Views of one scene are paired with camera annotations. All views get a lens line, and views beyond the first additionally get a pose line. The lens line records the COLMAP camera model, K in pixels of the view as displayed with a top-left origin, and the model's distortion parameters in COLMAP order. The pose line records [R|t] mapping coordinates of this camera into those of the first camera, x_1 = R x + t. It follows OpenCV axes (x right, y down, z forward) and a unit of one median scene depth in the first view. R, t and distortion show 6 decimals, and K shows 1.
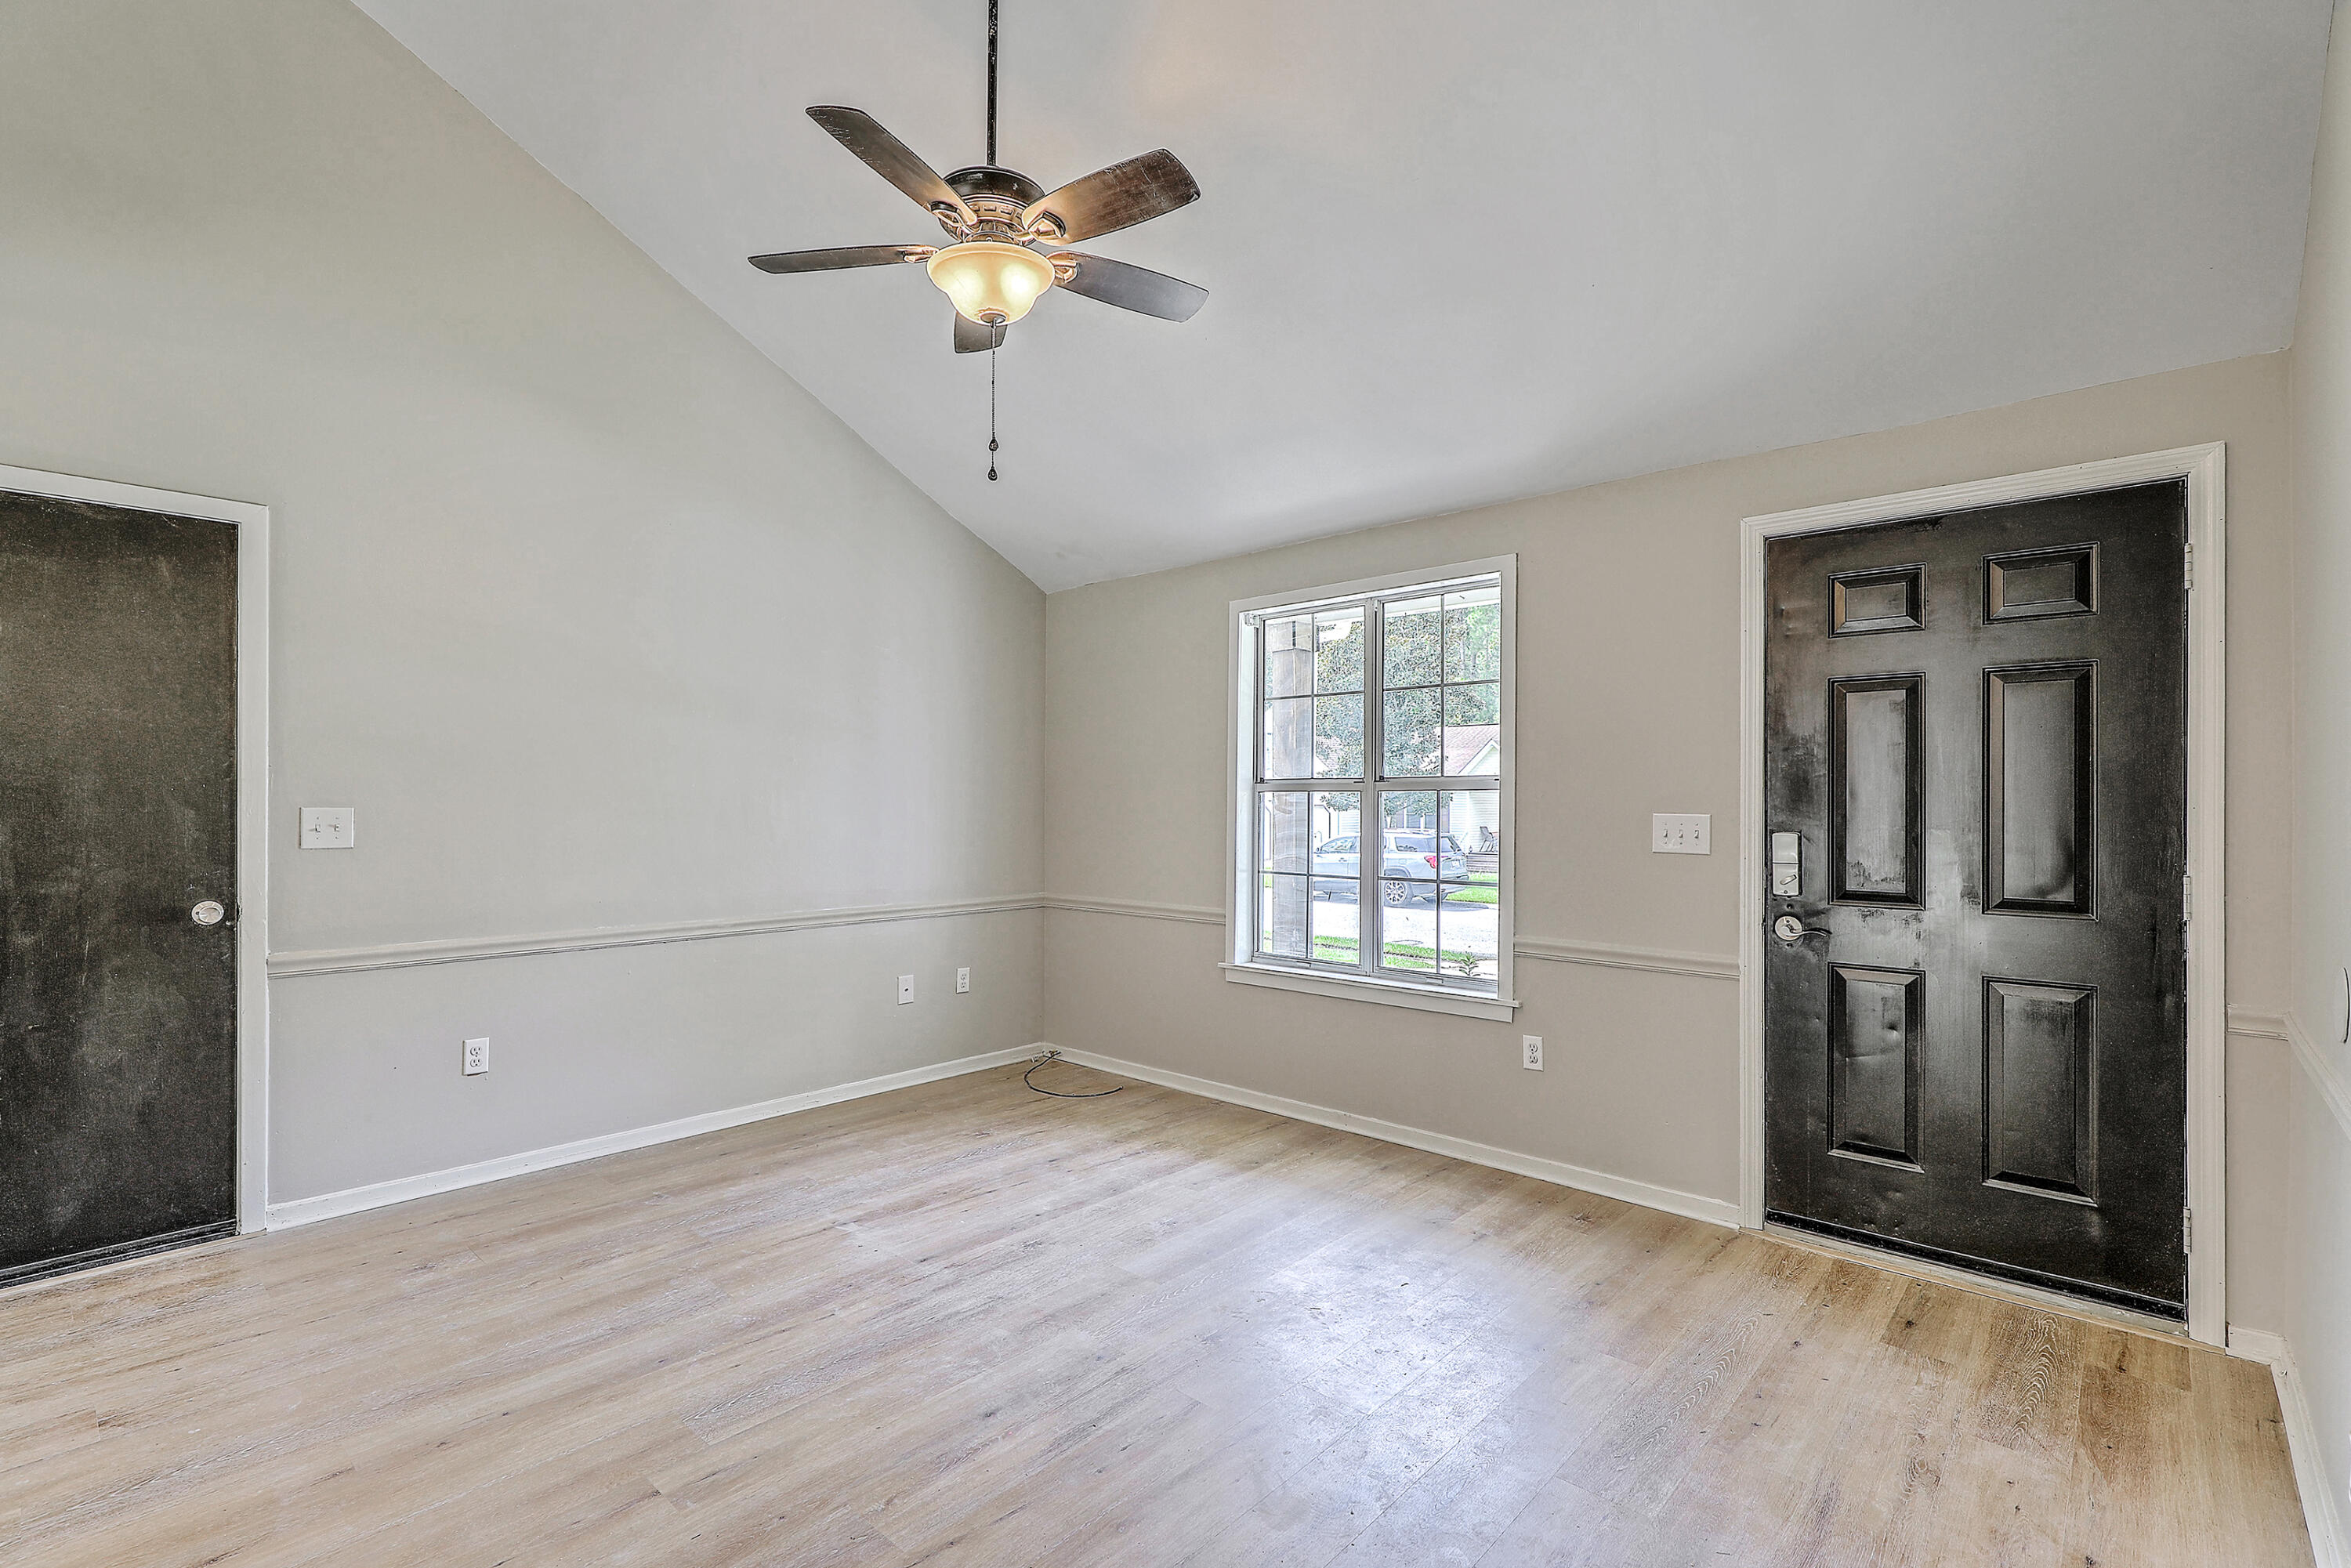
lens RADIAL K [[1059.7, 0, 1188.7], [0, 1059.7, 802.6], [0, 0, 1]] dist [0.000120, 0.000557]
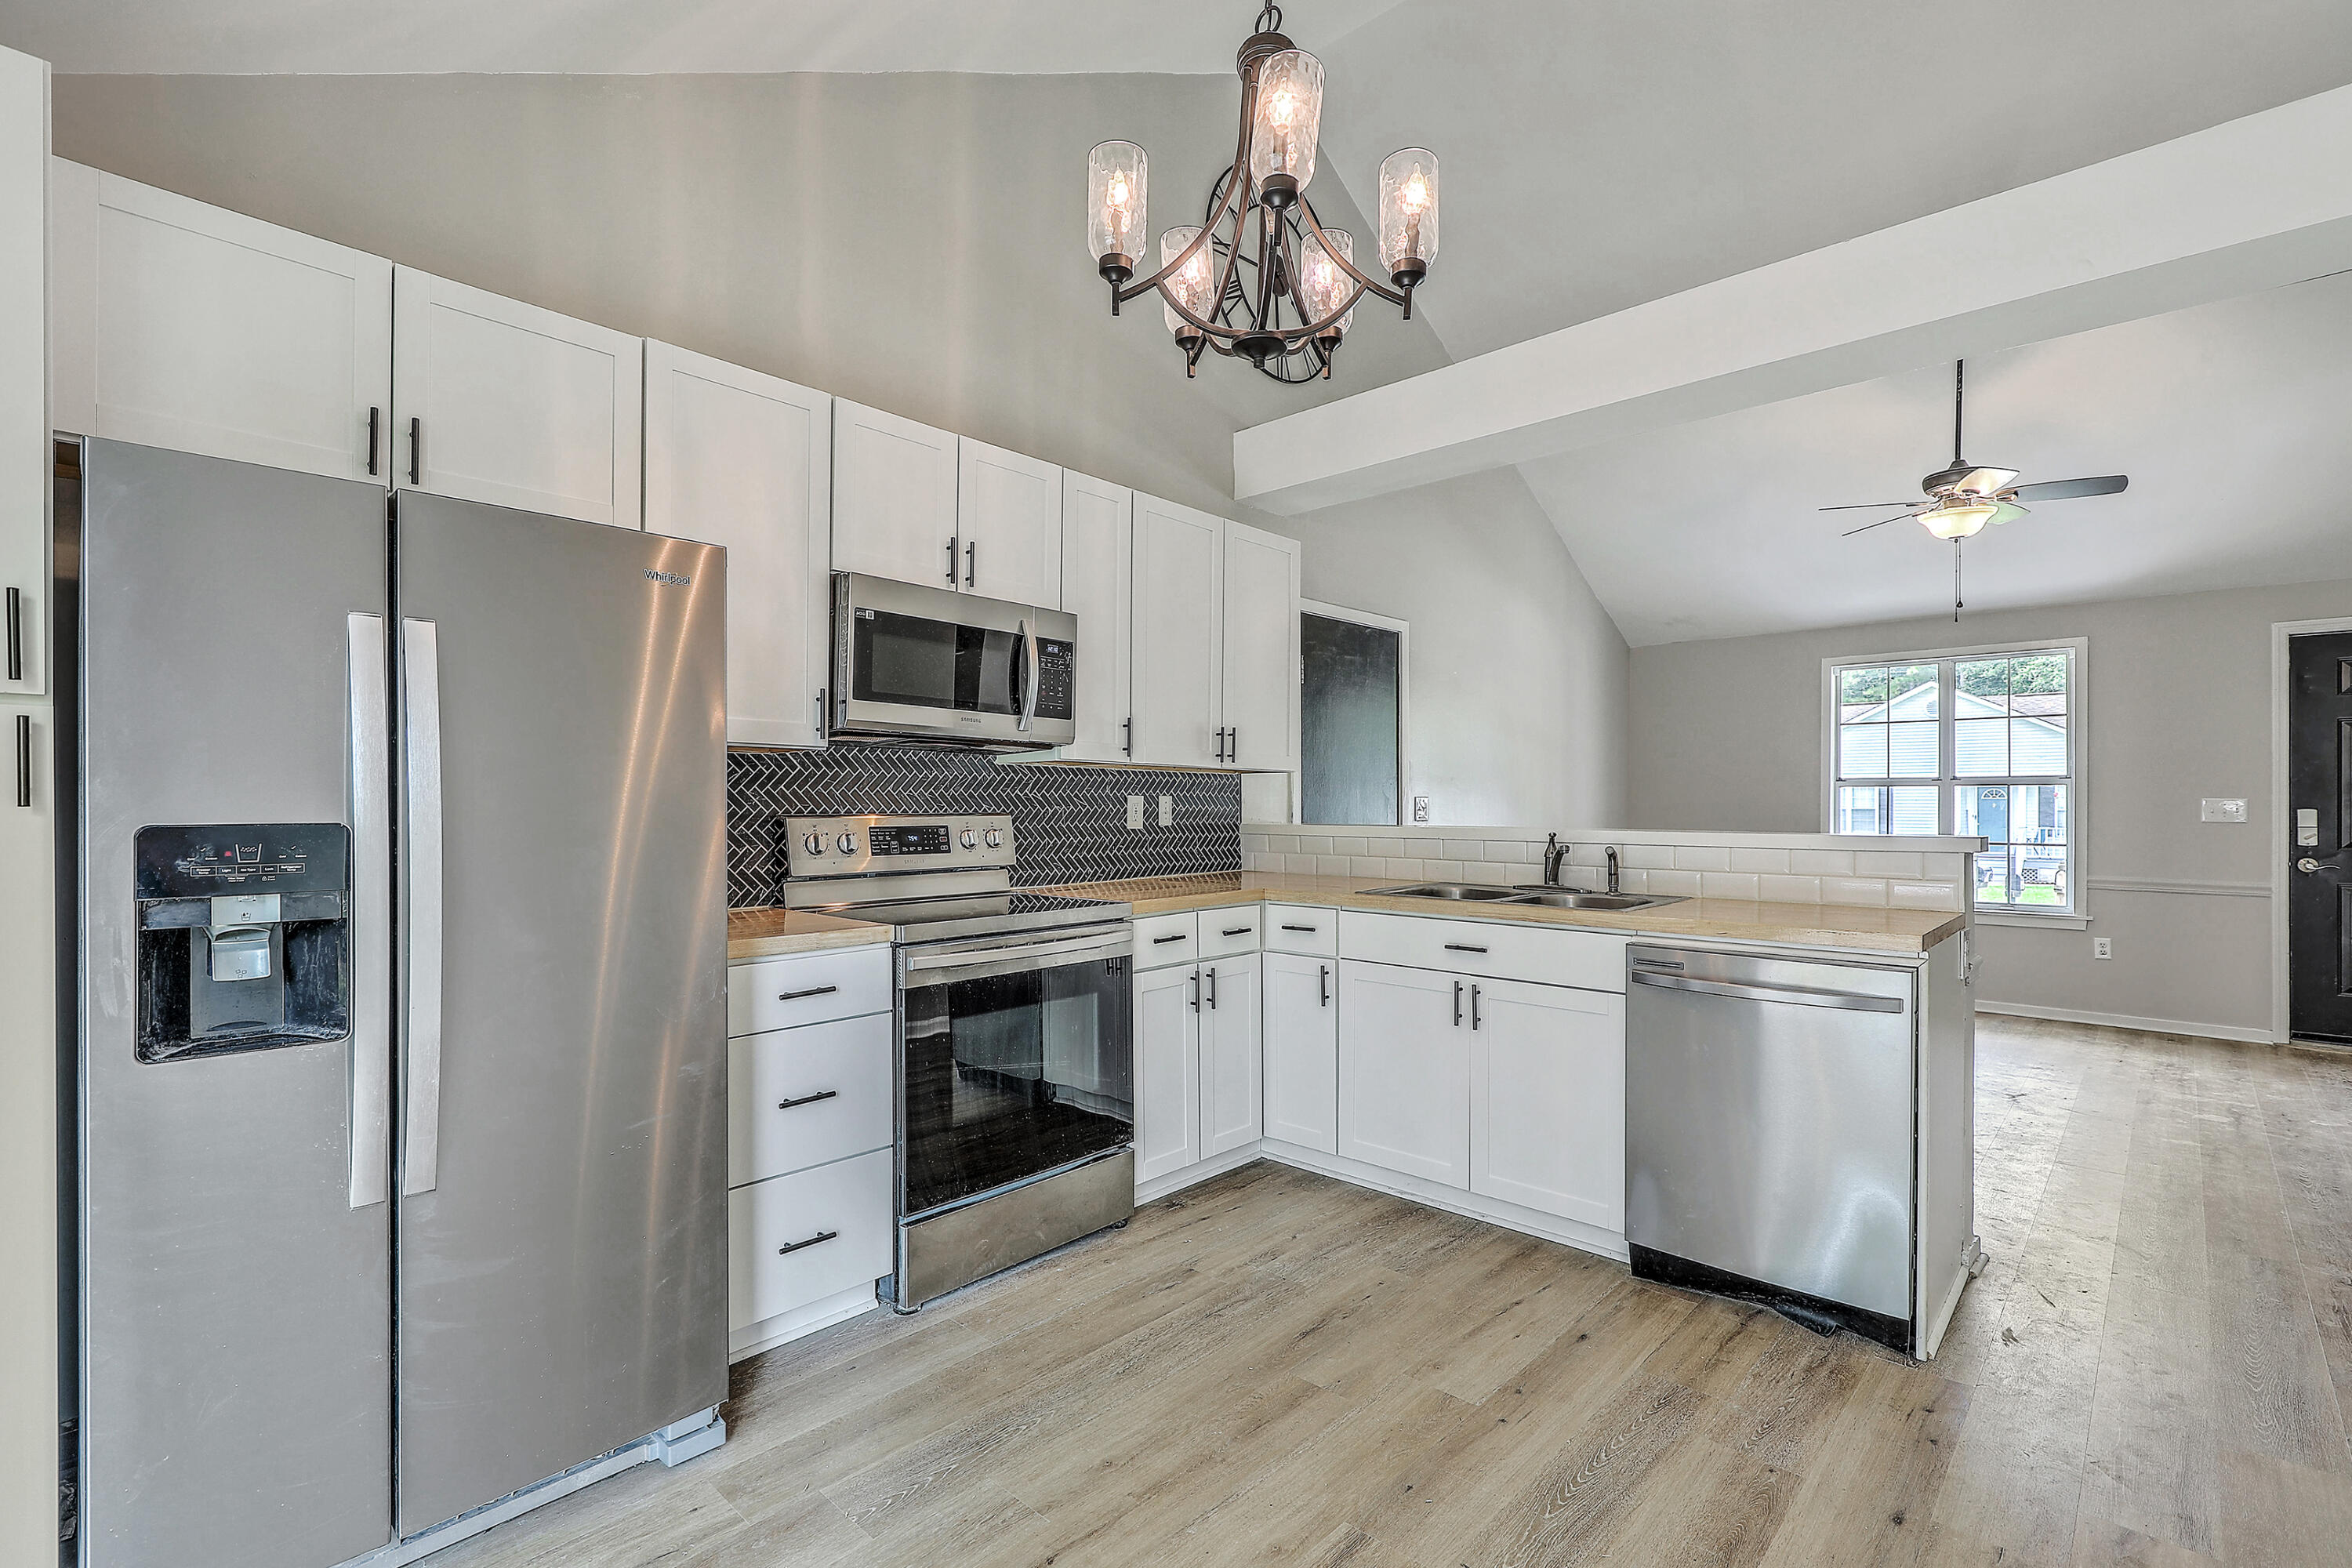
lens RADIAL K [[1060.2, 0, 1197.8], [0, 1060.2, 801.3], [0, 0, 1]] dist [0.000120, 0.000557]
pose [[0.999898, -0.001821, -0.014171, -1.092074], [0.001846, 0.999997, 0.001715, 0.008436], [0.014168, -0.001741, 0.999898, -0.667658]]
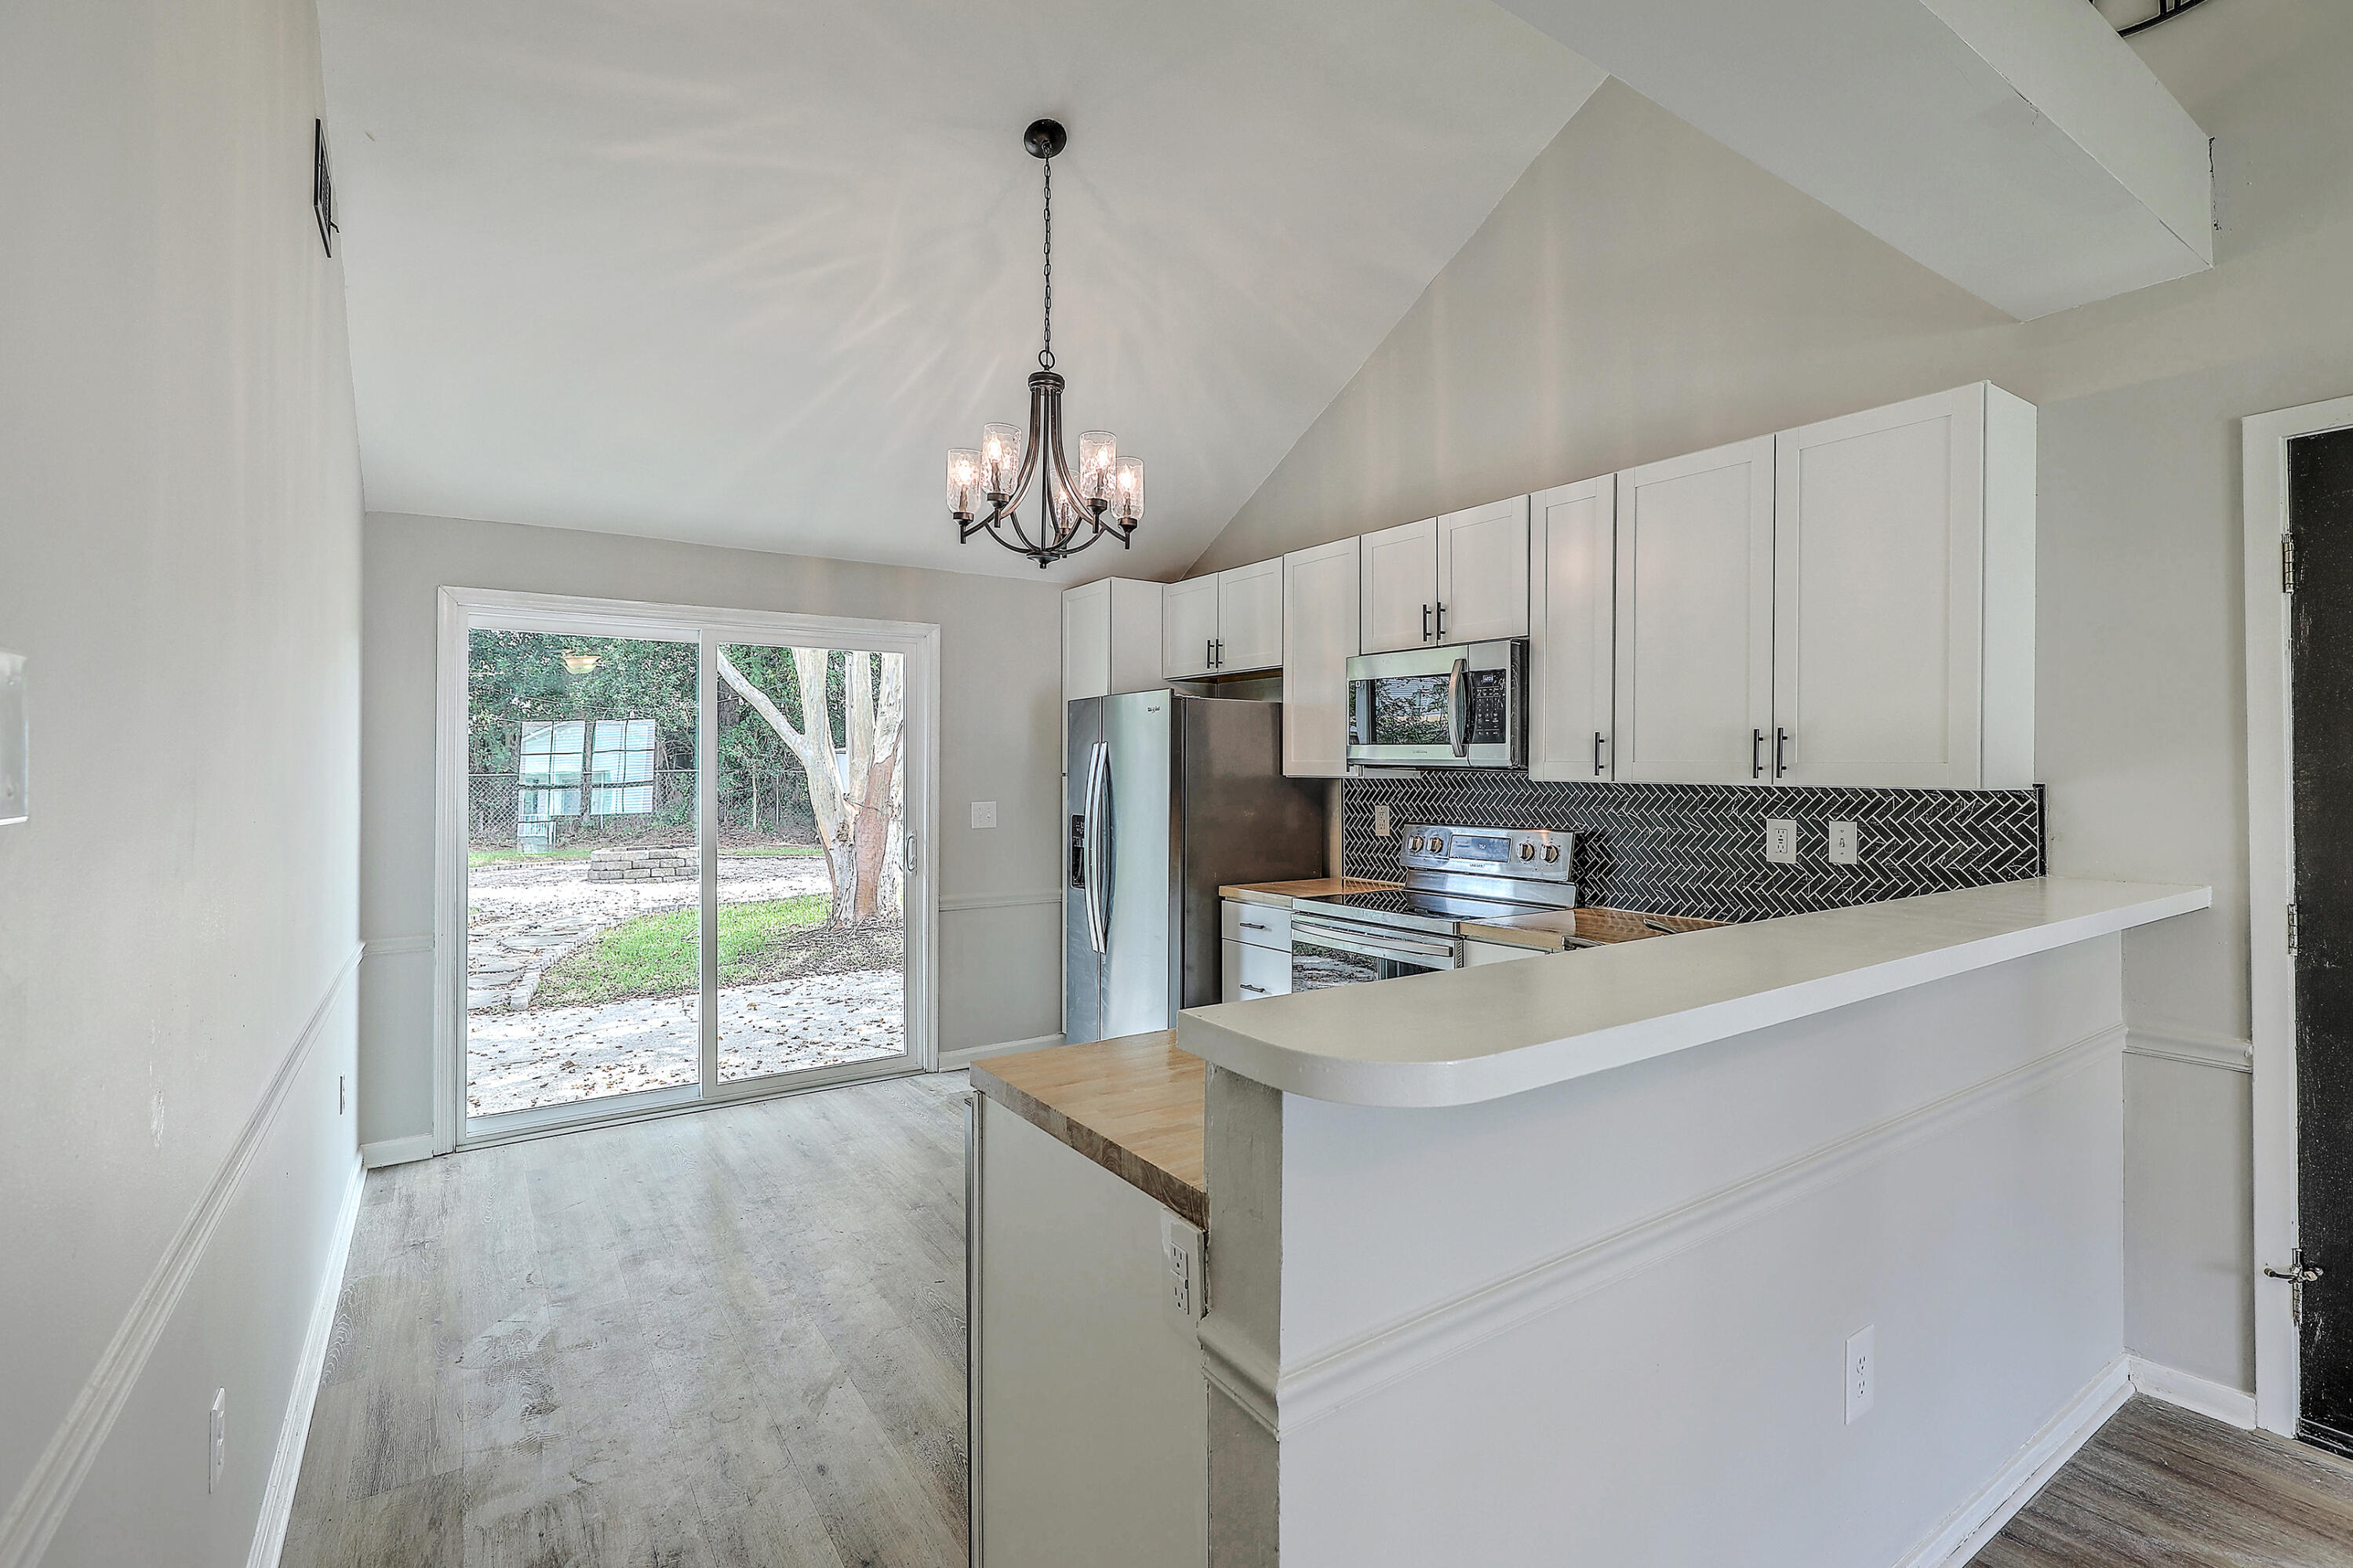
lens RADIAL K [[1060.7, 0, 1198.8], [0, 1060.7, 761.4], [0, 0, 1]] dist [0.000120, 0.000557]
pose [[-0.228539, -0.013025, -0.973448, -0.201361], [-0.001406, 0.999914, -0.013049, -0.032043], [0.973534, -0.001614, -0.228537, 0.222428]]
